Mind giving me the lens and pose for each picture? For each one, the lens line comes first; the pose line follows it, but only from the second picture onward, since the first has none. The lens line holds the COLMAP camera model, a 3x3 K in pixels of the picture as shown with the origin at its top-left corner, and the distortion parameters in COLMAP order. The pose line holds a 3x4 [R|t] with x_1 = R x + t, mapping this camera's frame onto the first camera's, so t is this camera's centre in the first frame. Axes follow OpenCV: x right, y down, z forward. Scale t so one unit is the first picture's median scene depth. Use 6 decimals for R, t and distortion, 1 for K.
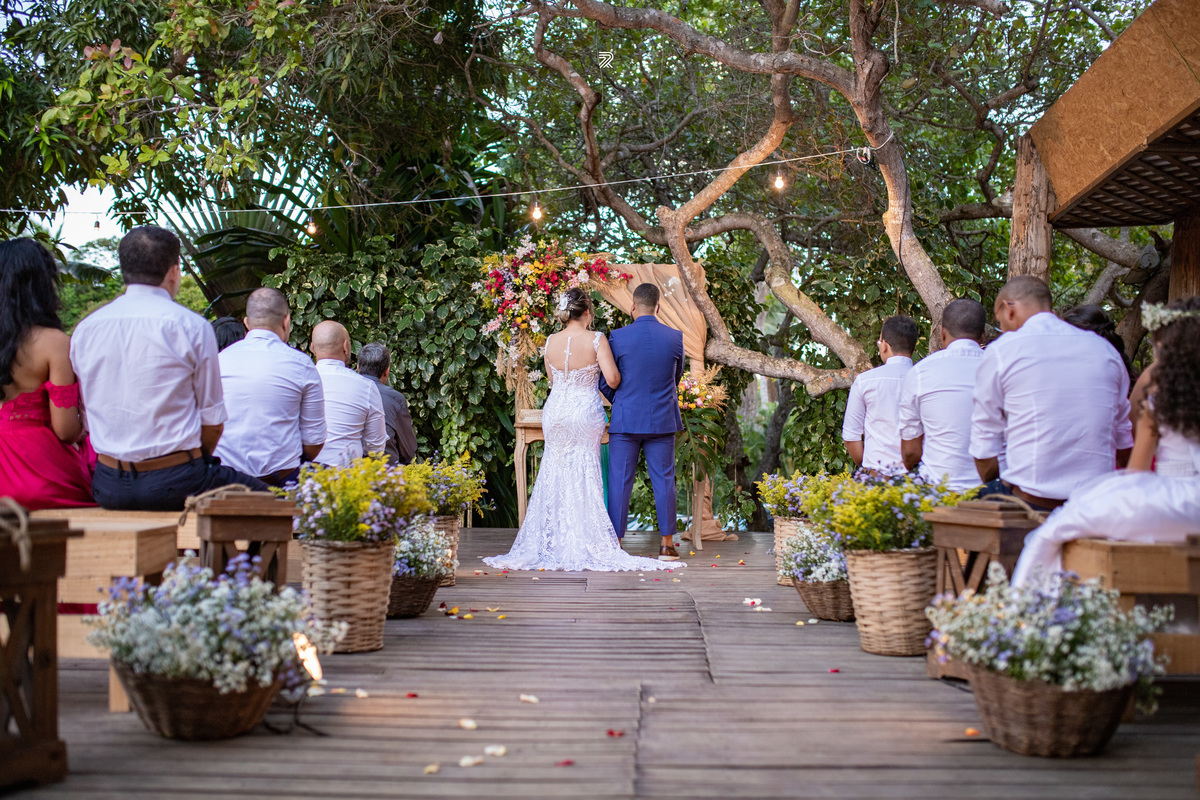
lens RADIAL K [[1229.7, 0, 600.0], [0, 1229.7, 400.0], [0, 0, 1]] dist [0.041846, -0.002412]
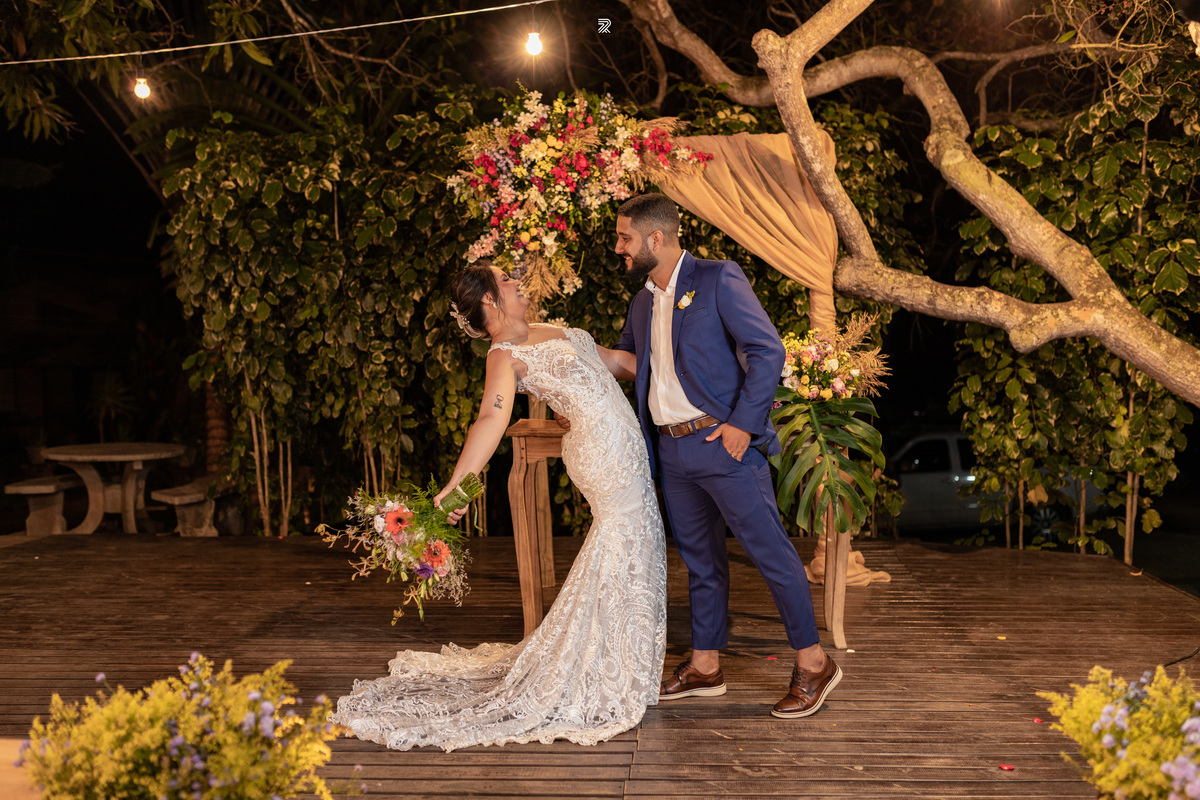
lens RADIAL K [[1229.7, 0, 600.0], [0, 1229.7, 400.0], [0, 0, 1]] dist [0.041846, -0.002412]
pose [[0.997603, -0.019785, -0.066305, 0.009204], [0.026064, 0.995115, 0.095220, -0.041485], [0.064097, -0.096720, 0.993246, 0.392479]]
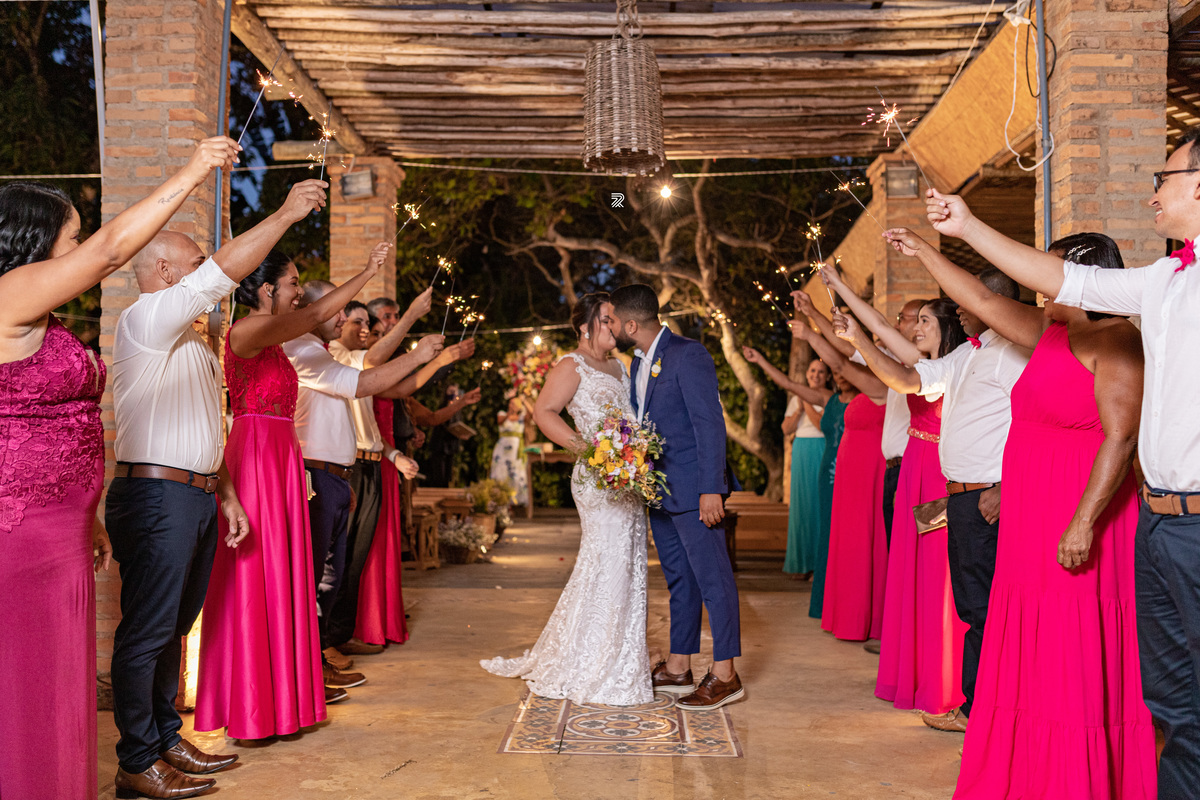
lens RADIAL K [[1229.7, 0, 600.0], [0, 1229.7, 400.0], [0, 0, 1]] dist [0.041846, -0.002412]
pose [[0.999817, -0.001689, 0.019047, 0.007168], [0.001269, 0.999756, 0.022061, -0.090259], [-0.019080, -0.022033, 0.999575, -0.784580]]
